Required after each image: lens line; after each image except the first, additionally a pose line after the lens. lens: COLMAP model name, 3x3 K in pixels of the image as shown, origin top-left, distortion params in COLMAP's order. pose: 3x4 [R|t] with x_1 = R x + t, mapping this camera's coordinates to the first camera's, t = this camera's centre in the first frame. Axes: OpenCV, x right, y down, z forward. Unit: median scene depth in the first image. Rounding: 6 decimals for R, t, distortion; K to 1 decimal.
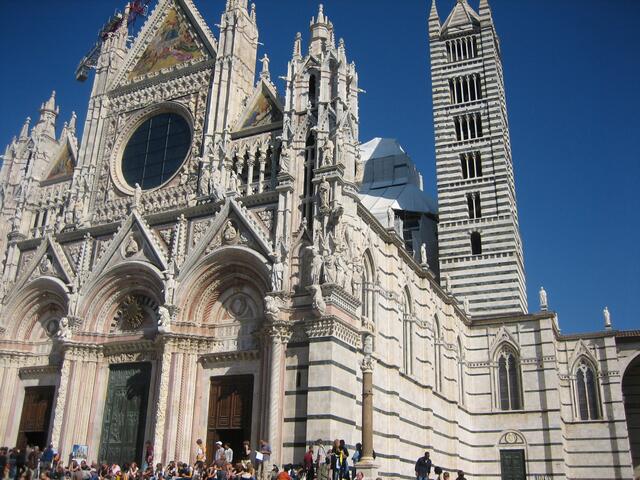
lens RADIAL K [[670.3, 0, 320.5], [0, 670.3, 238.8], [0, 0, 1]] dist [-0.082580, 0.000000]
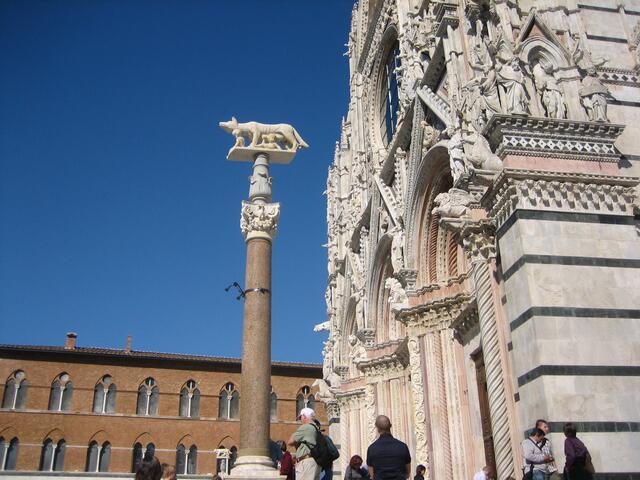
lens RADIAL K [[670.3, 0, 319.5], [0, 670.3, 239.7], [0, 0, 1]] dist [-0.082580, 0.000000]
pose [[0.519585, -0.389243, -0.760606, 0.268179], [0.333832, 0.911926, -0.238635, 0.206644], [0.786504, -0.129923, 0.603765, 0.523832]]
